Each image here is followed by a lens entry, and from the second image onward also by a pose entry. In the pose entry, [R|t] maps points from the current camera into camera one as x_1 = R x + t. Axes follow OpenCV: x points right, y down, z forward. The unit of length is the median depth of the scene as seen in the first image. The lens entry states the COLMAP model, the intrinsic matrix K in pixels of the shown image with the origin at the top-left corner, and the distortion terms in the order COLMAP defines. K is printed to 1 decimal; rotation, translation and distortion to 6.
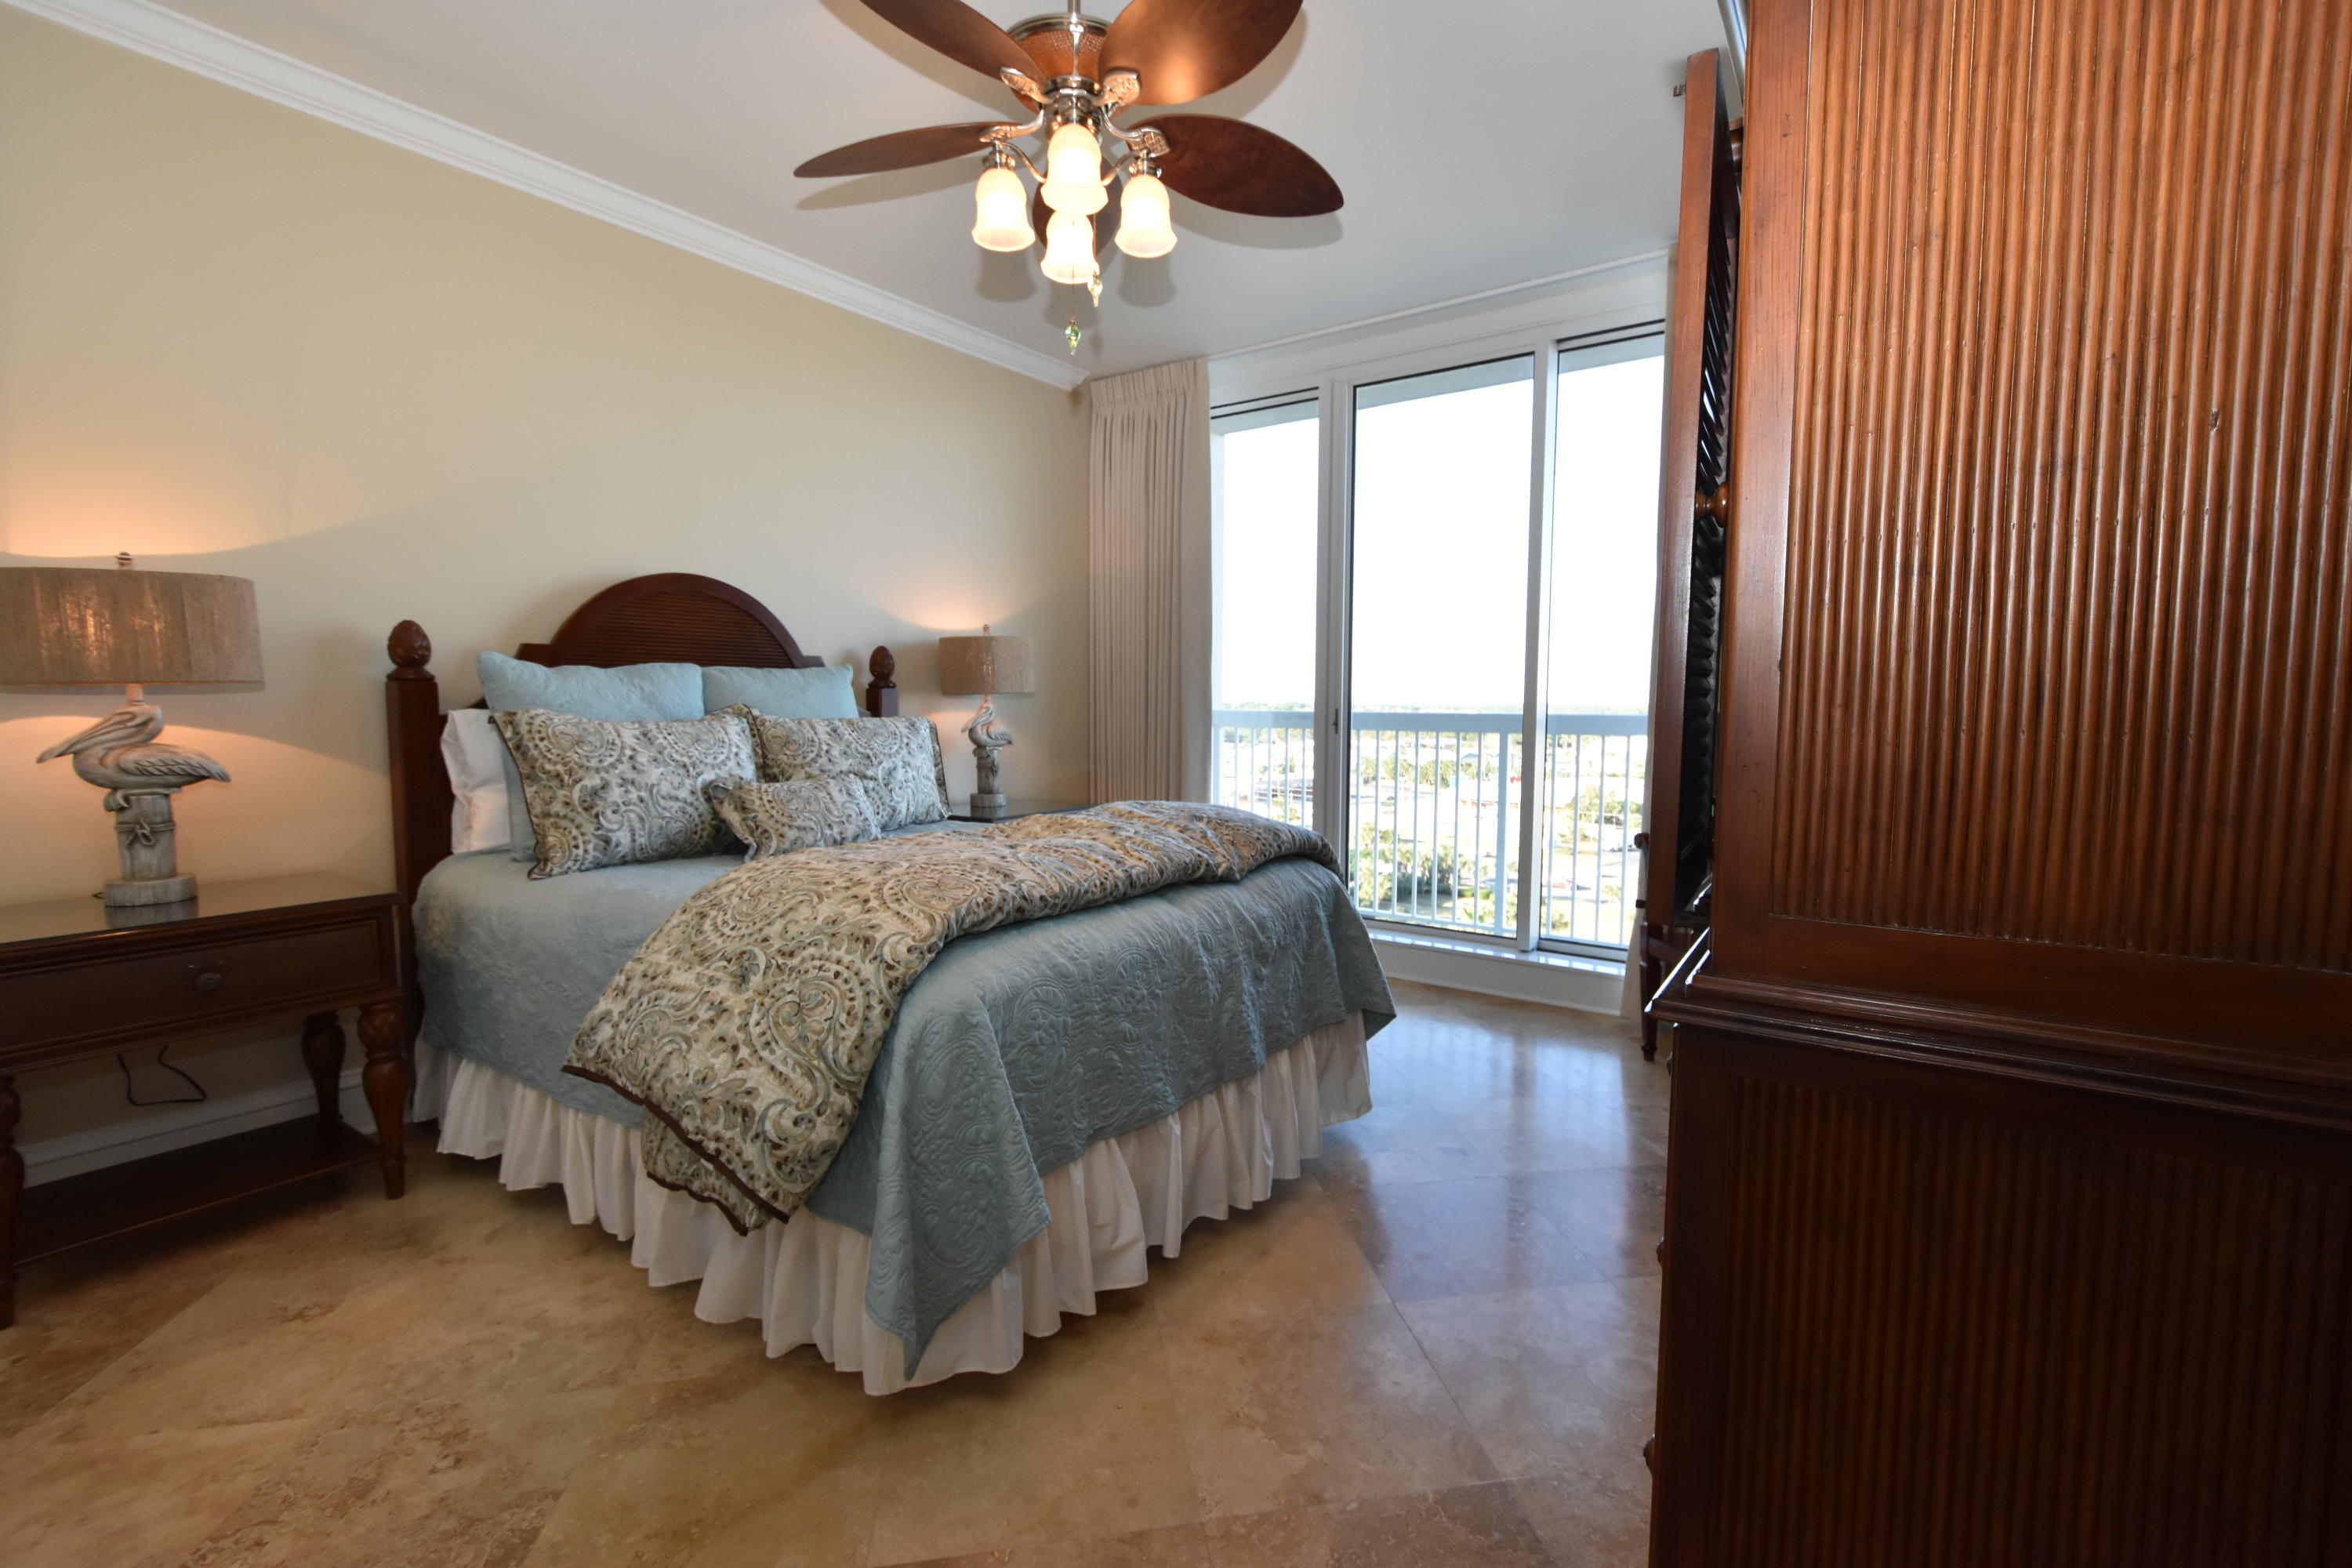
lens RADIAL K [[1034.5, 0, 1215.4], [0, 1034.5, 774.5], [0, 0, 1]] dist [0.003217, -0.003577]
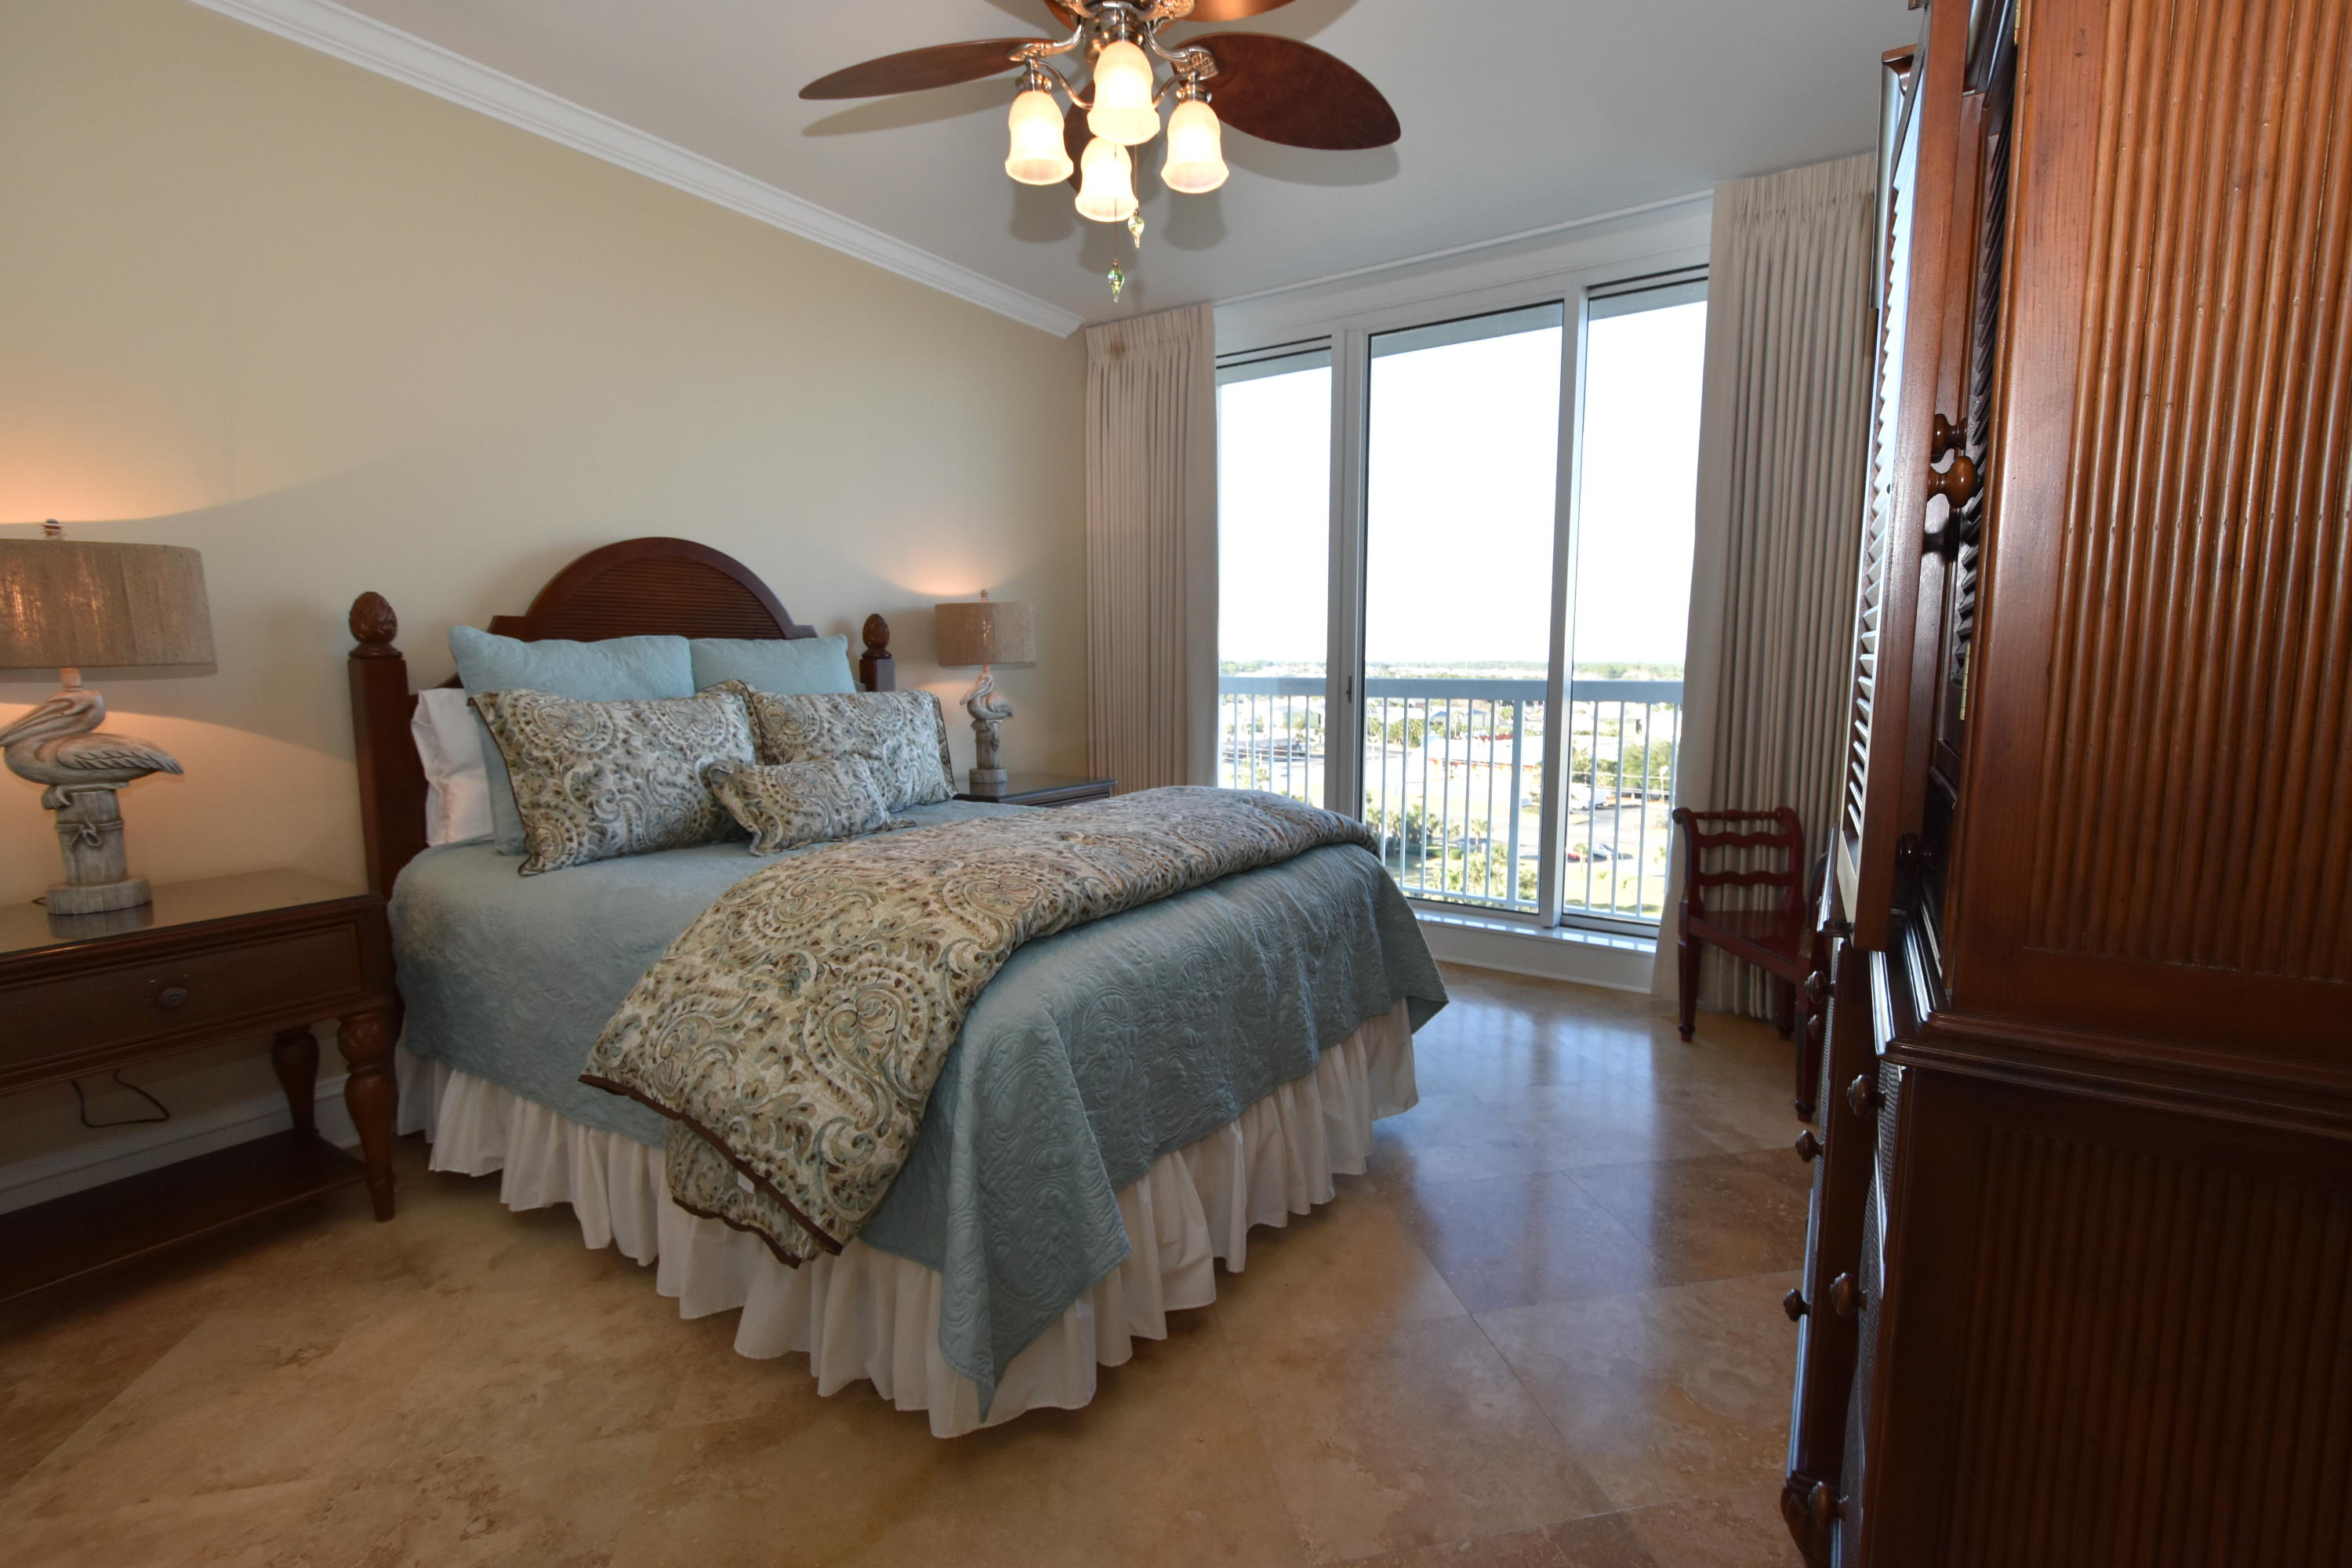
lens RADIAL K [[1034.5, 0, 1180.7], [0, 1034.5, 765.4], [0, 0, 1]] dist [0.003217, -0.003577]
pose [[0.999440, -0.007732, 0.032569, -0.114334], [0.006460, 0.999219, 0.038984, -0.031658], [-0.032845, -0.038752, 0.998709, 0.070744]]
